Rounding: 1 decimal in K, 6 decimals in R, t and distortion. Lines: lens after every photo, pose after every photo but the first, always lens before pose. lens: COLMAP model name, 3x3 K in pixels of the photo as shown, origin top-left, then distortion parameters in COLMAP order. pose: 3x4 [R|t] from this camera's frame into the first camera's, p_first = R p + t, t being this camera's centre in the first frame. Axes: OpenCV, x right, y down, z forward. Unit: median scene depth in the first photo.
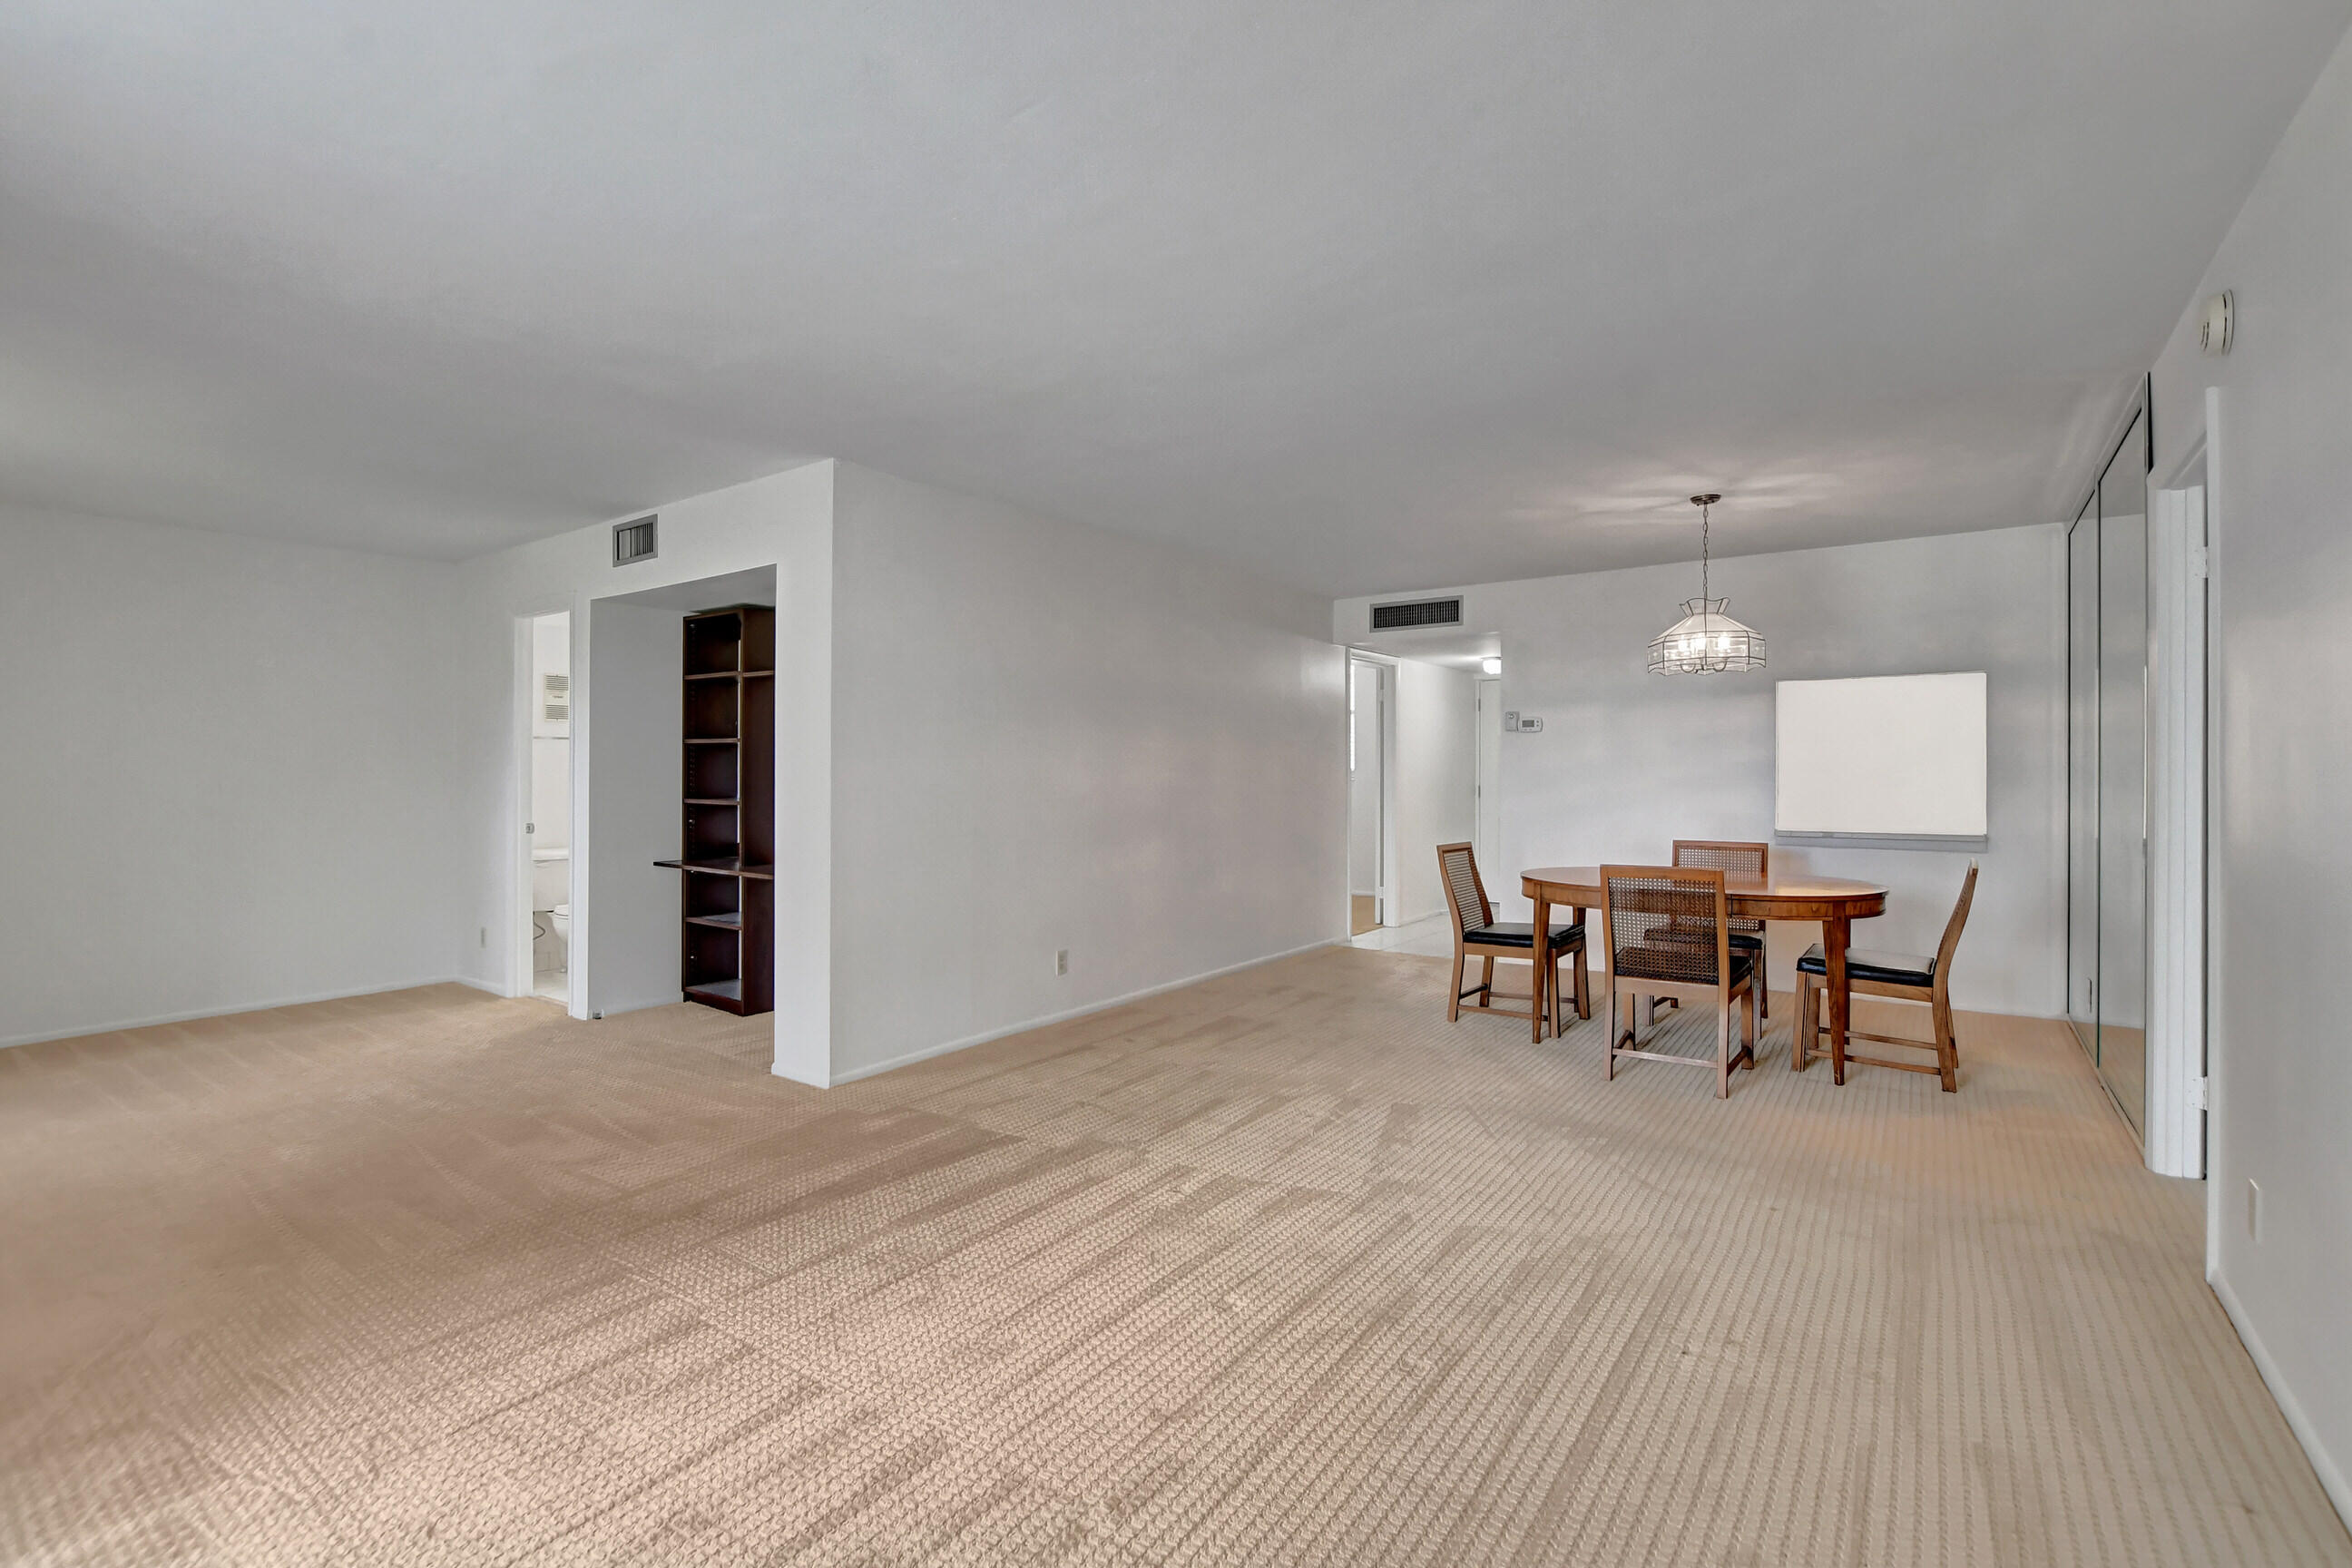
lens RADIAL K [[1061.1, 0, 1135.7], [0, 1061.1, 779.0], [0, 0, 1]] dist [-0.001872, 0.000031]
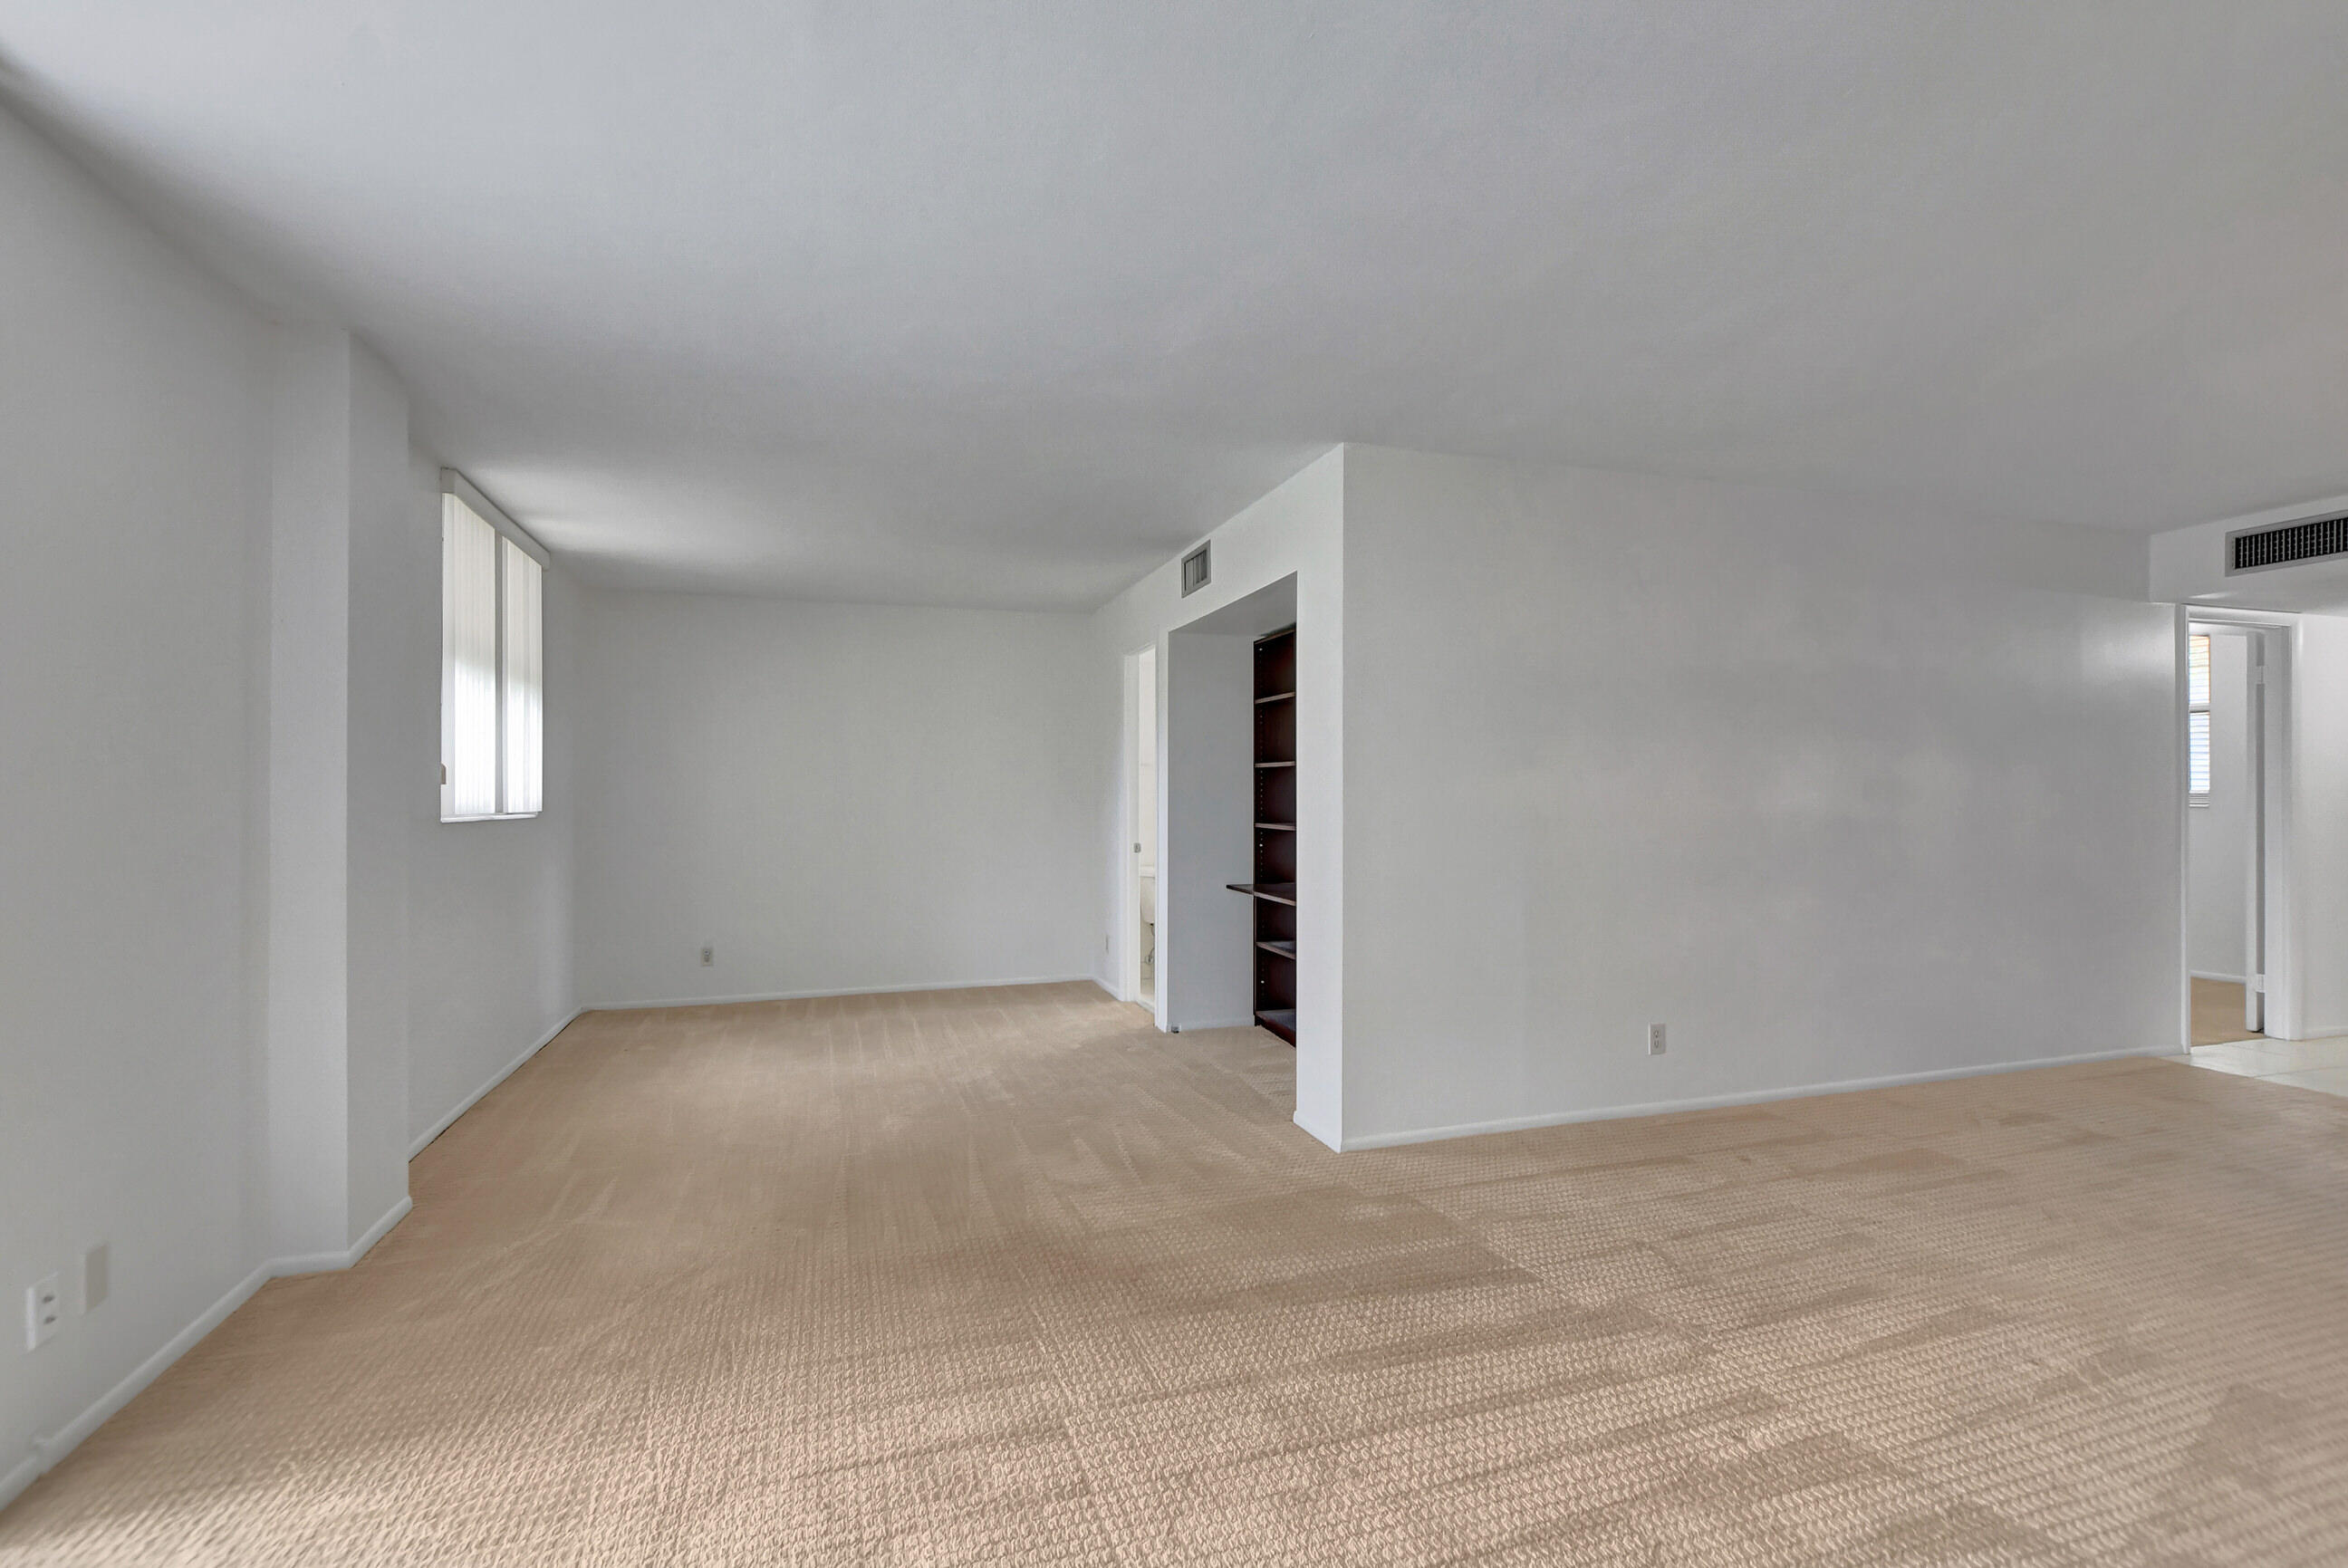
lens RADIAL K [[1025.8, 0, 1162.1], [0, 1025.8, 798.1], [0, 0, 1]] dist [-0.008142, 0.000589]
pose [[0.815735, 0.000064, -0.578426, 0.087369], [-0.002653, 0.999990, -0.003631, -0.001606], [0.578420, 0.004496, 0.815727, 0.218724]]
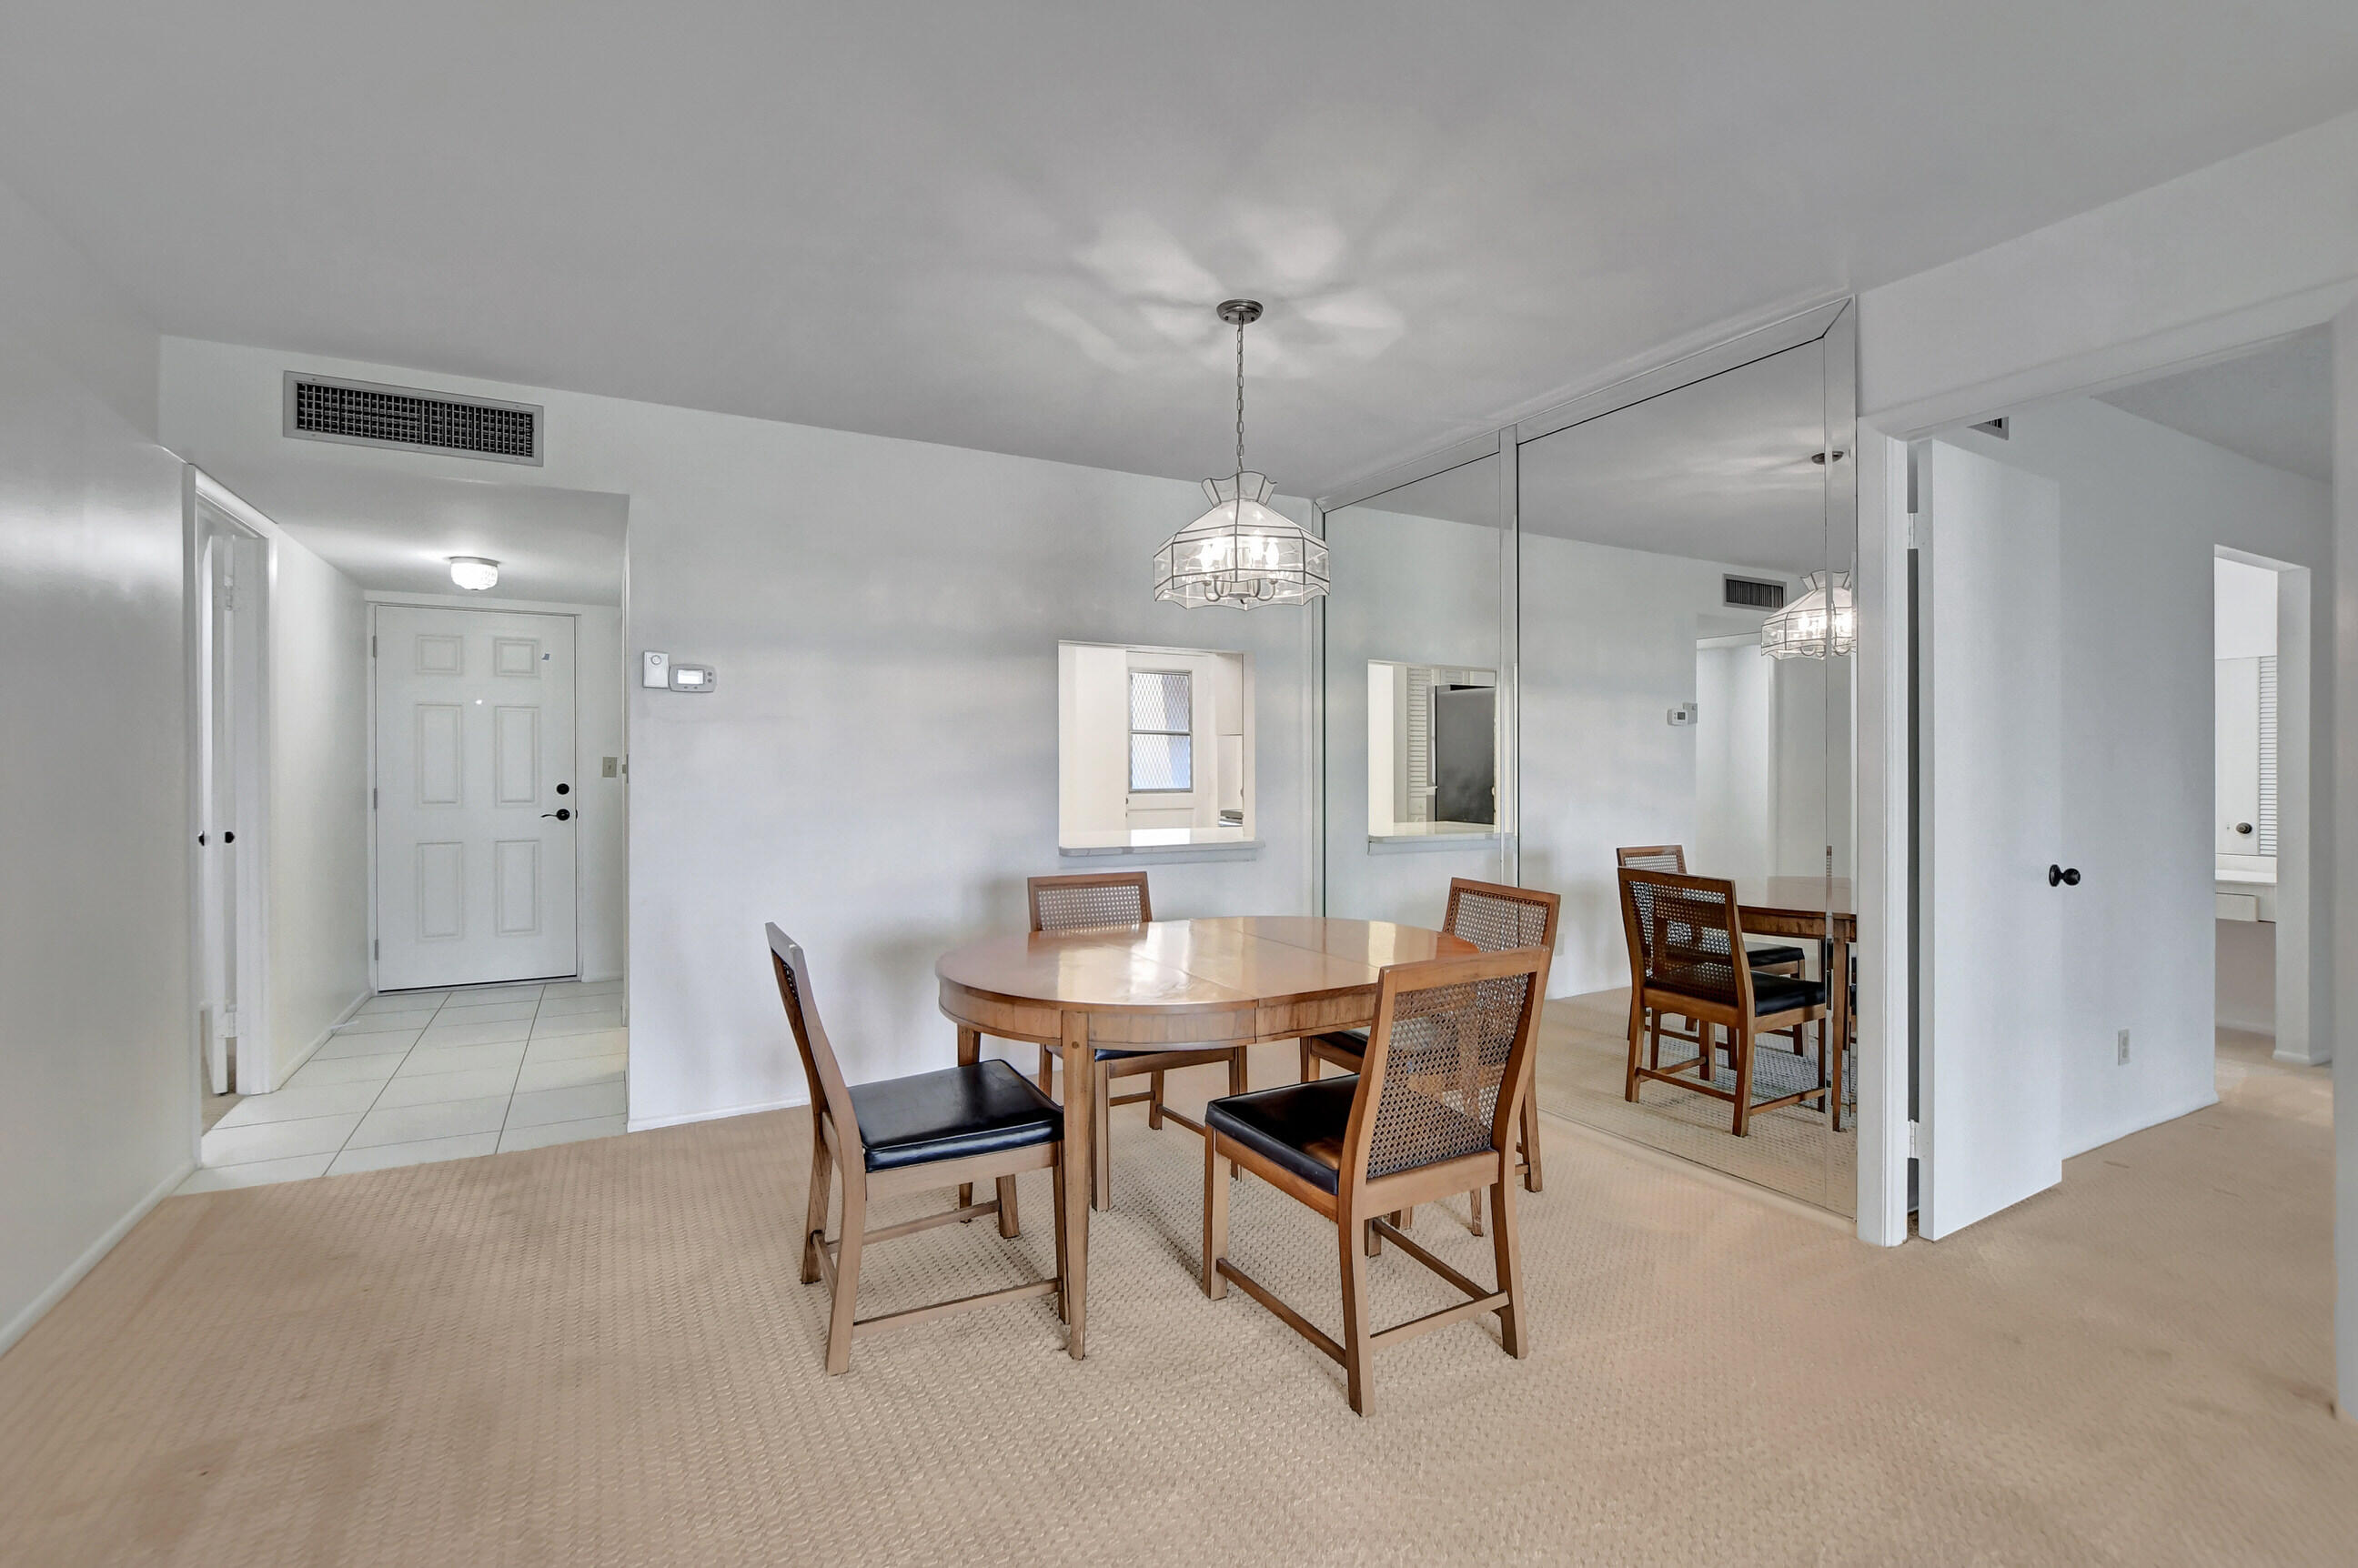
lens RADIAL K [[1057.7, 0, 1175.5], [0, 1057.7, 748.7], [0, 0, 1]] dist [-0.016265, 0.000208]
pose [[0.416528, 0.016059, 0.908981, -0.016906], [0.001506, 0.999830, -0.018354, -0.005987], [-0.909122, 0.009014, 0.416433, 0.835791]]
